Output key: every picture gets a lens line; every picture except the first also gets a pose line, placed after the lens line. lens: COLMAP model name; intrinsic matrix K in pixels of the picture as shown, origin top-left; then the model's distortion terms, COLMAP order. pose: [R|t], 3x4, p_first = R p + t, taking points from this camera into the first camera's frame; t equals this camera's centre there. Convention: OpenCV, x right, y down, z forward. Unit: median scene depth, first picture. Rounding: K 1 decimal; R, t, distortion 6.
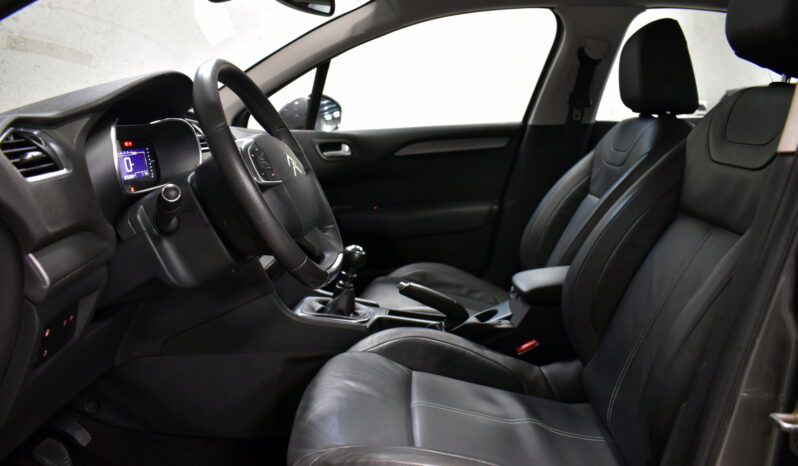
lens RADIAL K [[610.7, 0, 410.4], [0, 610.7, 238.1], [0, 0, 1]] dist [-0.081967, 0.000147]
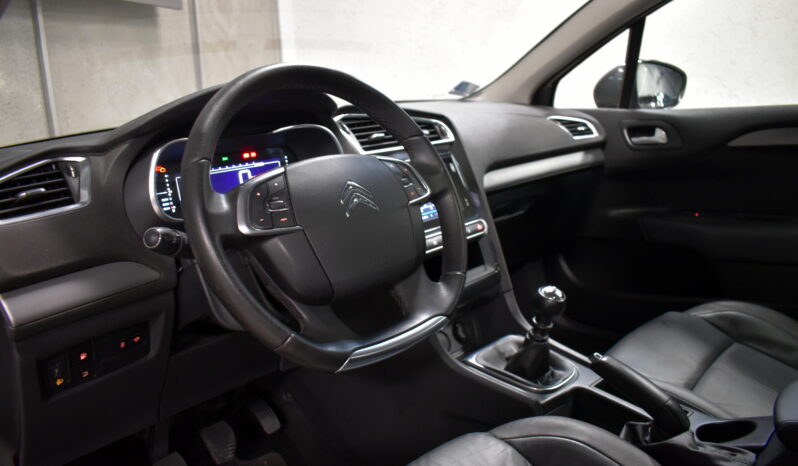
lens RADIAL K [[610.7, 0, 410.4], [0, 610.7, 238.1], [0, 0, 1]] dist [-0.081967, 0.000147]
pose [[0.736582, 0.134476, -0.662844, 0.258492], [-0.079430, 0.990452, 0.112674, -0.115029], [0.671668, -0.030344, 0.740231, 0.346038]]
